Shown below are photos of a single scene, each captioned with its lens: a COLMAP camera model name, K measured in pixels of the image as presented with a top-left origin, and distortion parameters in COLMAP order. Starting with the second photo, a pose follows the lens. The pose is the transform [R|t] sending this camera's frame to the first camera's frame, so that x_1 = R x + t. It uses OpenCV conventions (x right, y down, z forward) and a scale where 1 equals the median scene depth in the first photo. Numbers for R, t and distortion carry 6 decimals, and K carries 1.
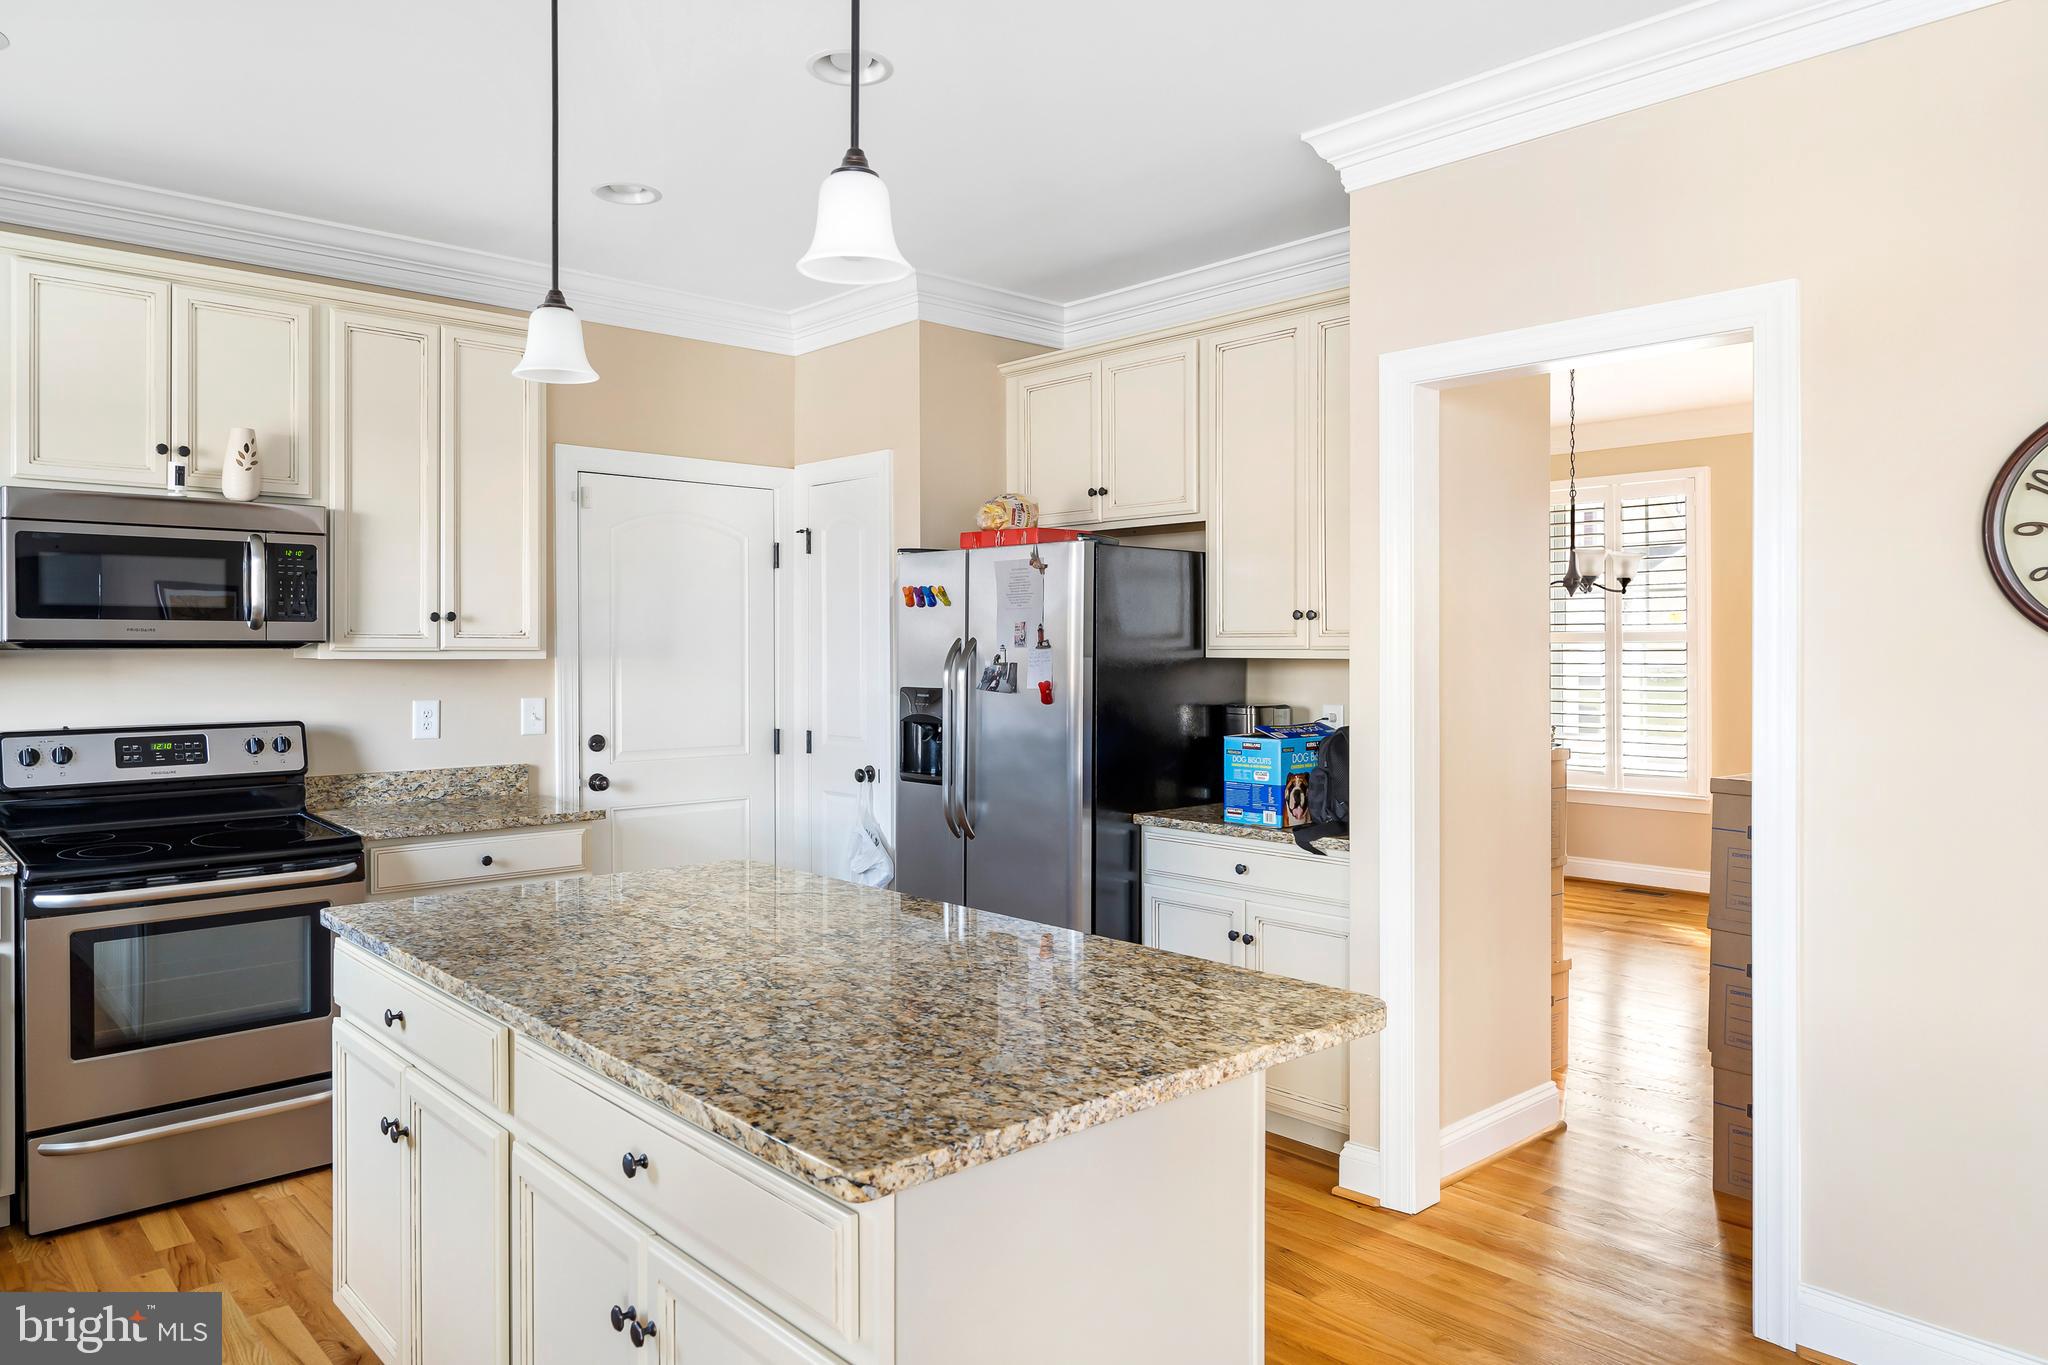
lens RADIAL K [[1347.8, 0, 1034.7], [0, 1347.8, 670.9], [0, 0, 1]] dist [0.001767, -0.000028]
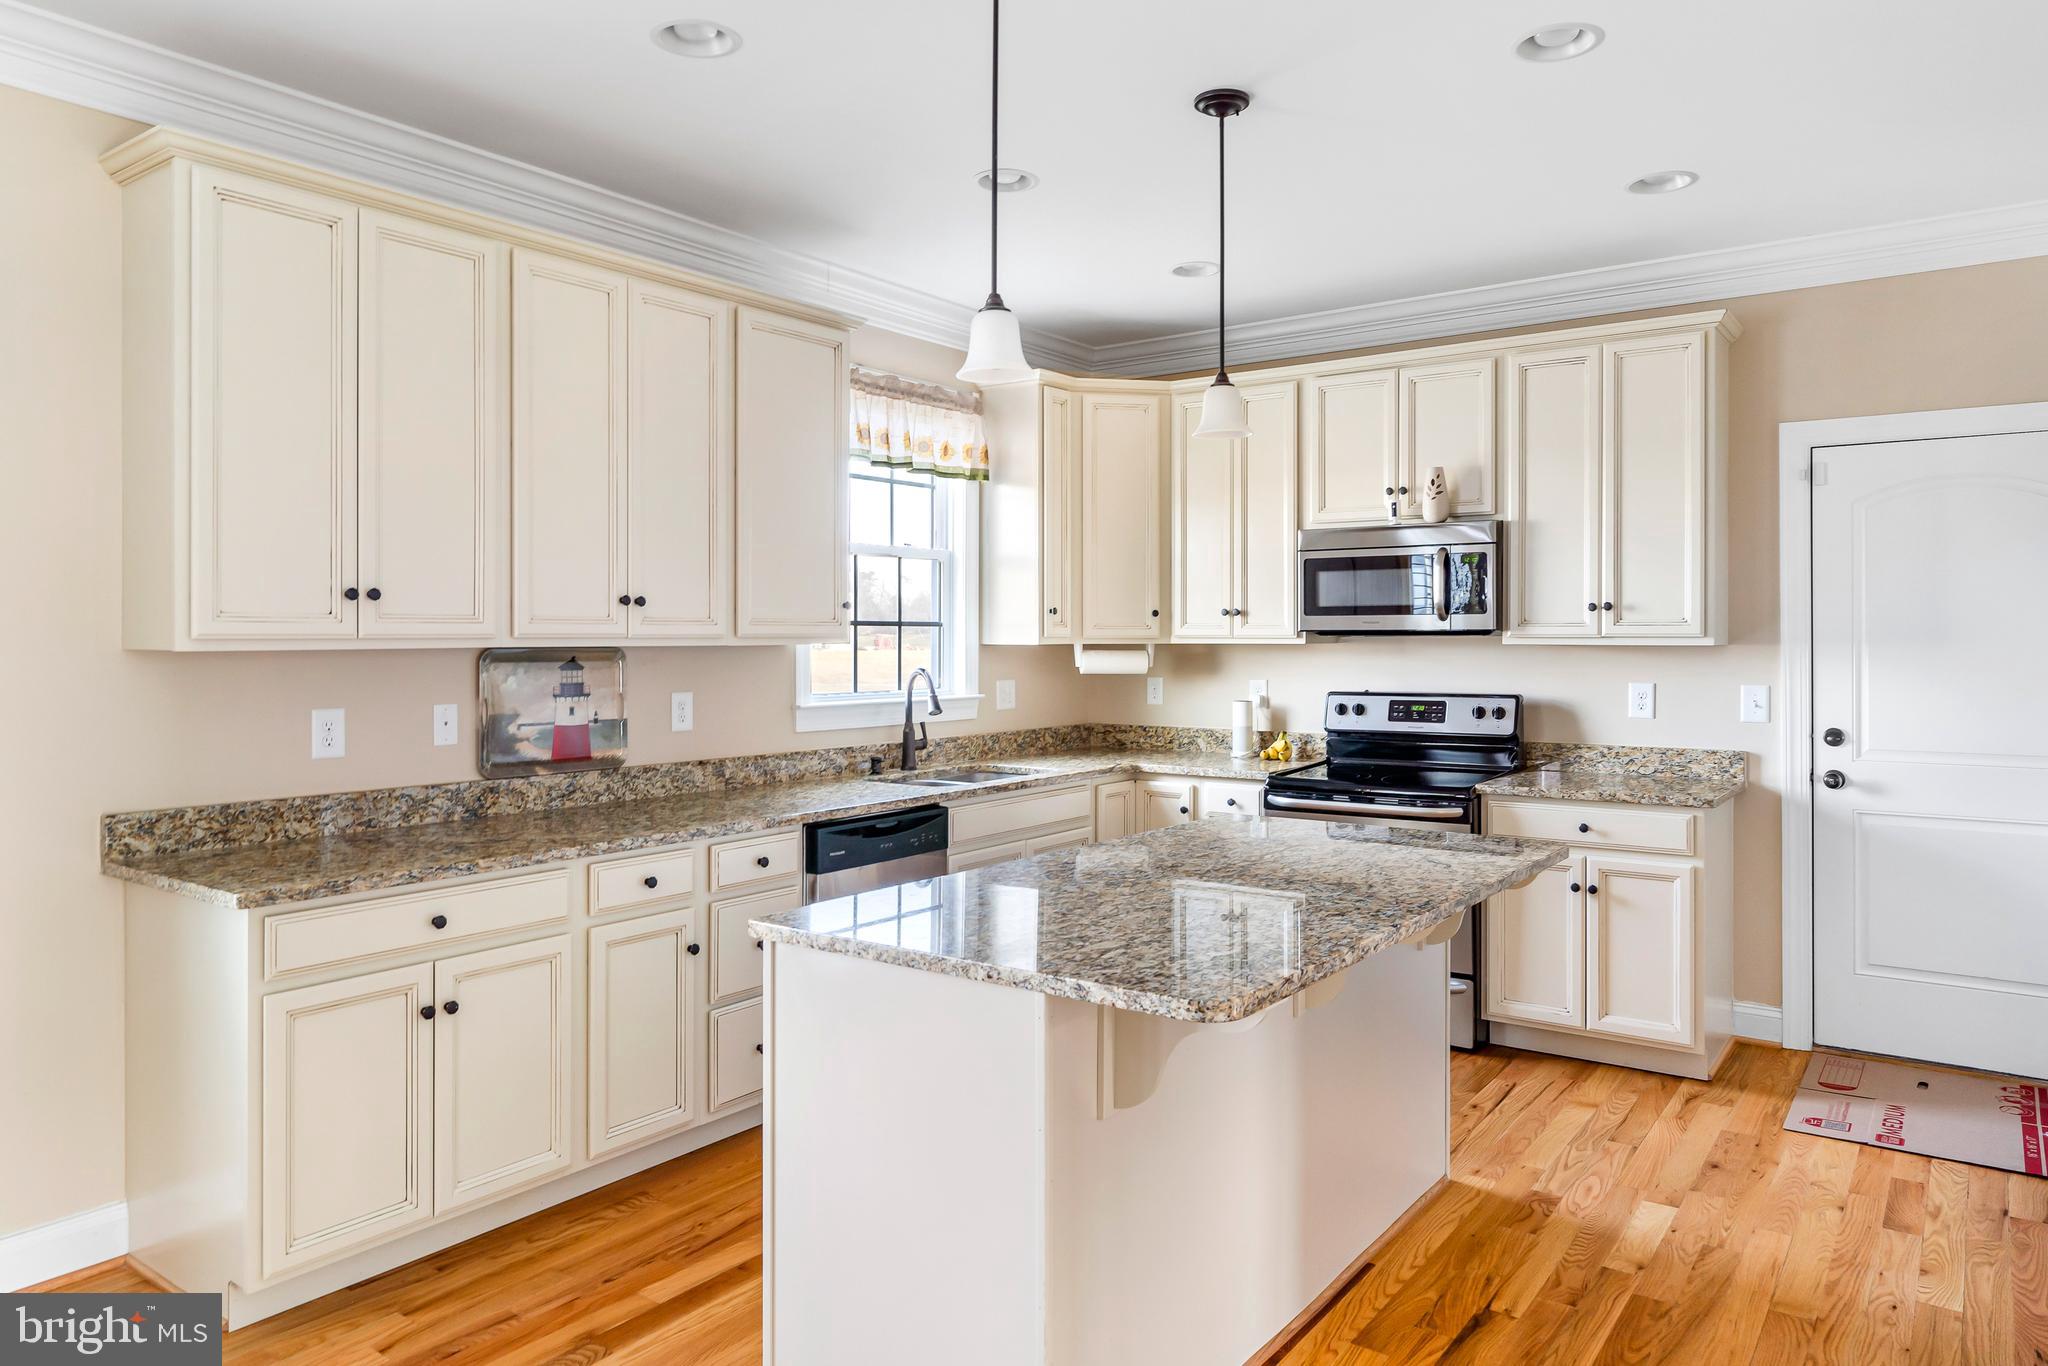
lens RADIAL K [[1347.8, 0, 1034.1], [0, 1347.8, 668.9], [0, 0, 1]] dist [0.001767, -0.000028]
pose [[0.192896, 0.021298, -0.980988, 0.582334], [-0.015629, 0.999704, 0.018632, -0.002432], [0.981095, 0.011738, 0.193172, 0.343352]]
